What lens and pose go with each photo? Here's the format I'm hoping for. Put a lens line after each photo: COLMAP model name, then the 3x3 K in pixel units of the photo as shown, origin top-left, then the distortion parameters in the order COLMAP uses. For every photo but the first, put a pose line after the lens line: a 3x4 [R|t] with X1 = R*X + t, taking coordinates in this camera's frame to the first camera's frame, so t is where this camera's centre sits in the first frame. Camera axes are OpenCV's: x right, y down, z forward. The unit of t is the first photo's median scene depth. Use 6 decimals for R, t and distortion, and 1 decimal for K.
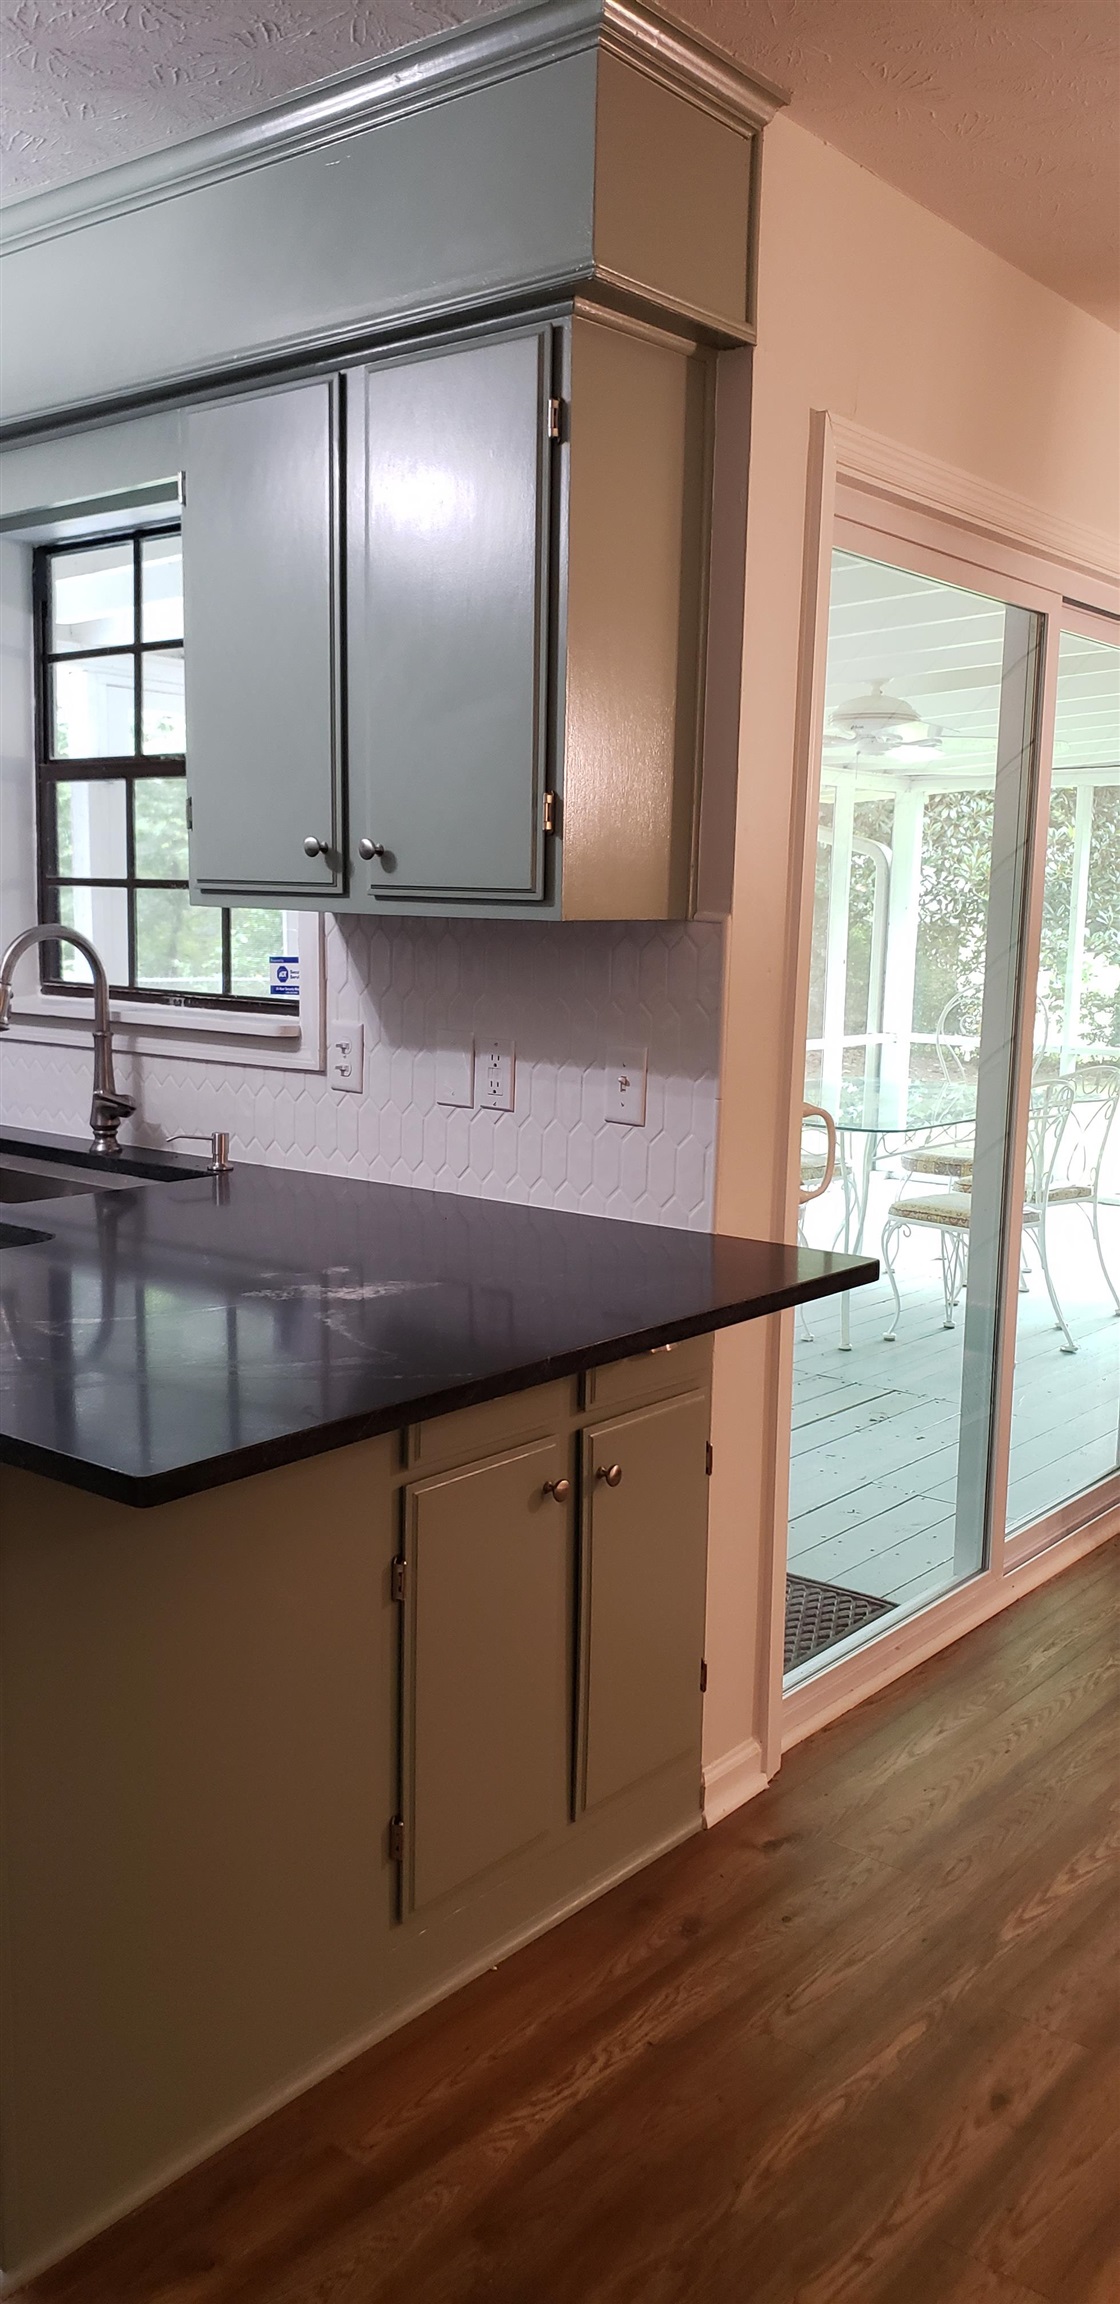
lens RADIAL K [[1827.1, 0, 562.8], [0, 1827.1, 1204.1], [0, 0, 1]] dist [-0.038516, 0.080027]
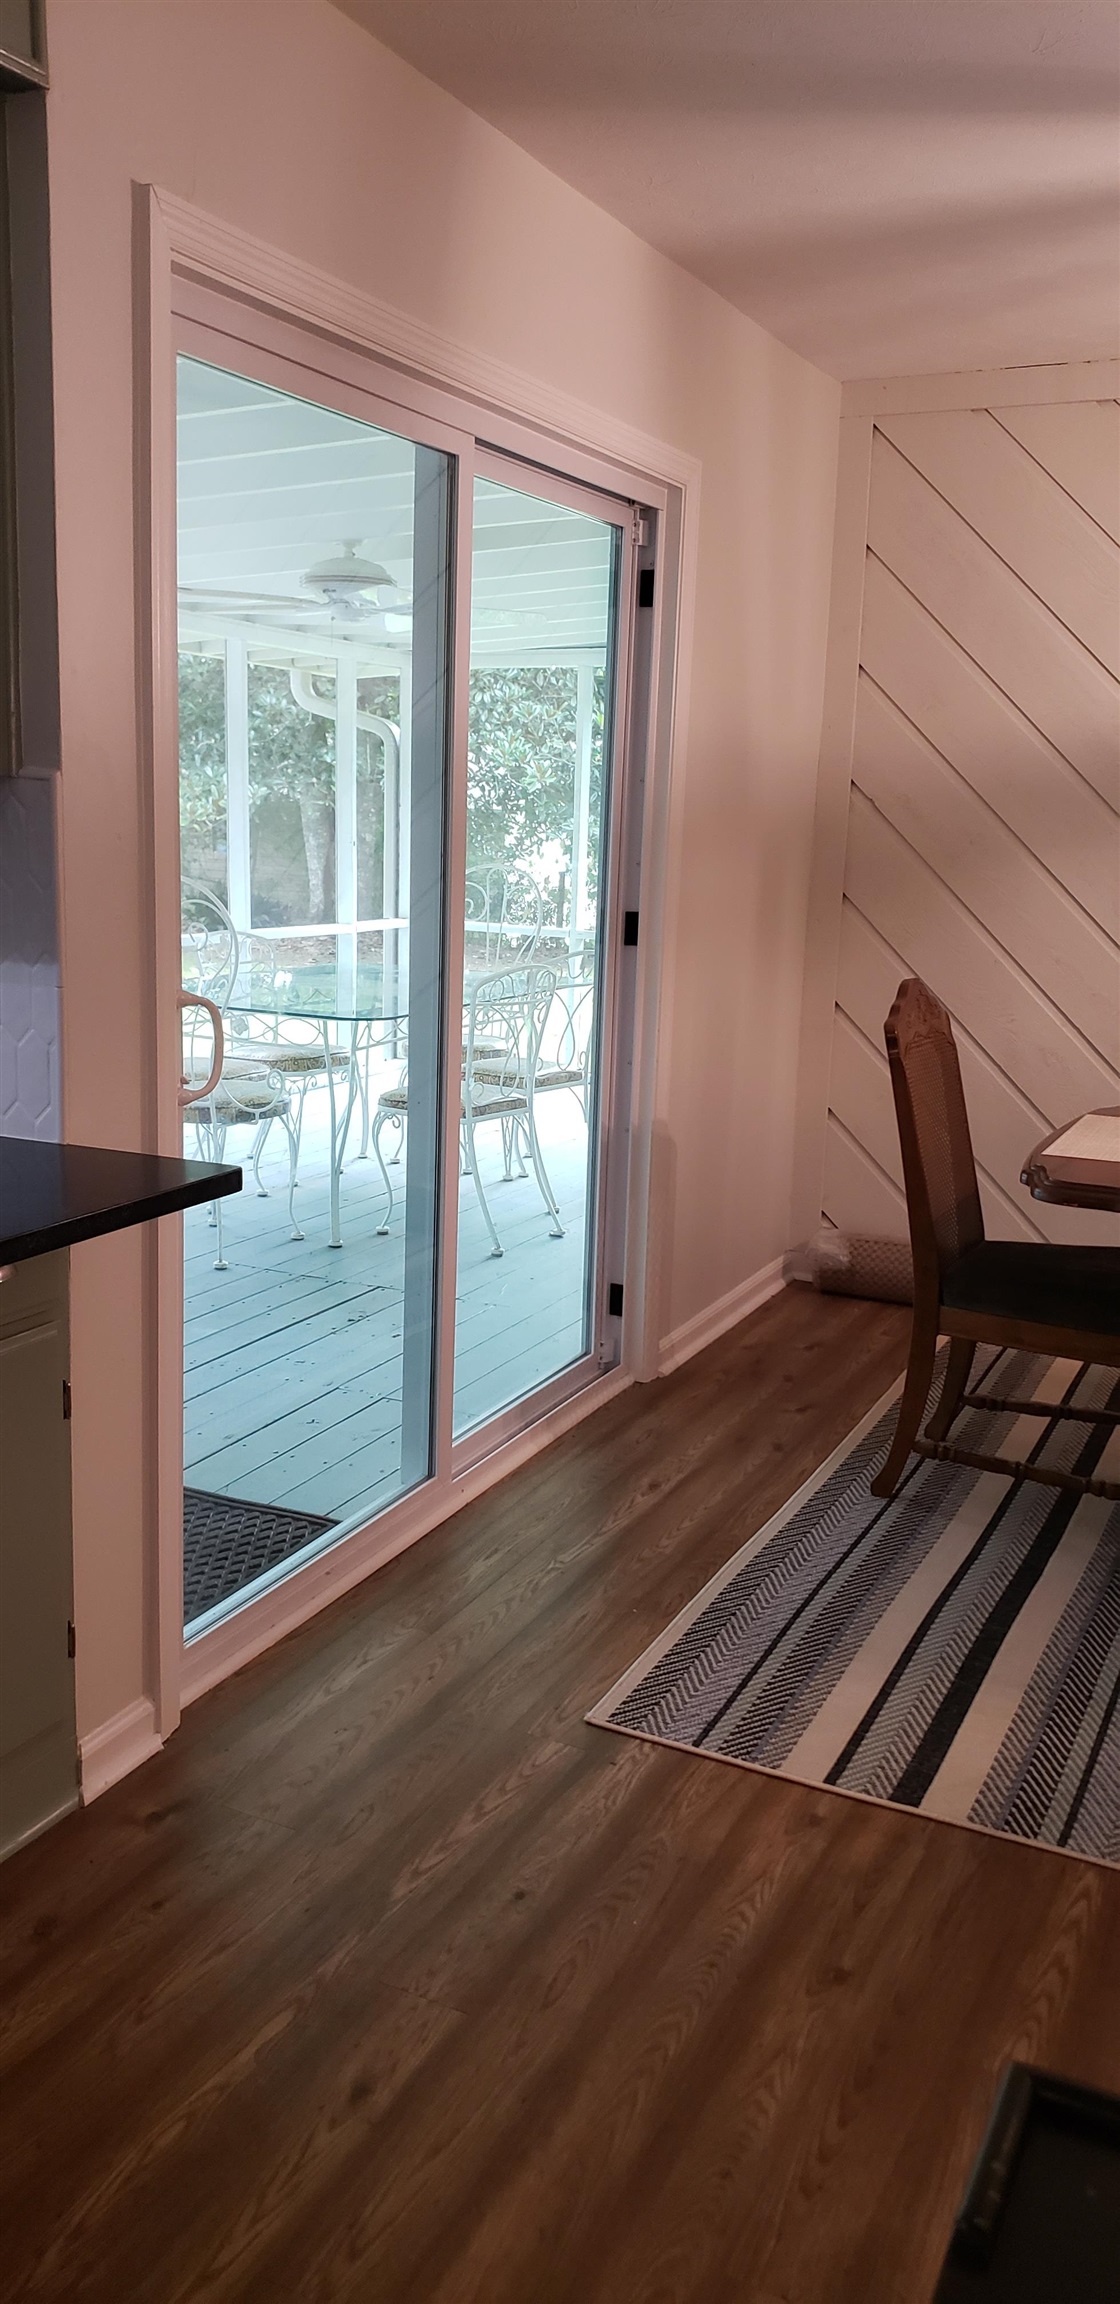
lens RADIAL K [[1805.9, 0, 552.9], [0, 1805.9, 1206.3], [0, 0, 1]] dist [0.004363, -0.003006]
pose [[0.972478, -0.046683, 0.228270, 0.110231], [0.032168, 0.997241, 0.066904, -0.004379], [-0.230763, -0.057720, 0.971296, 0.094369]]
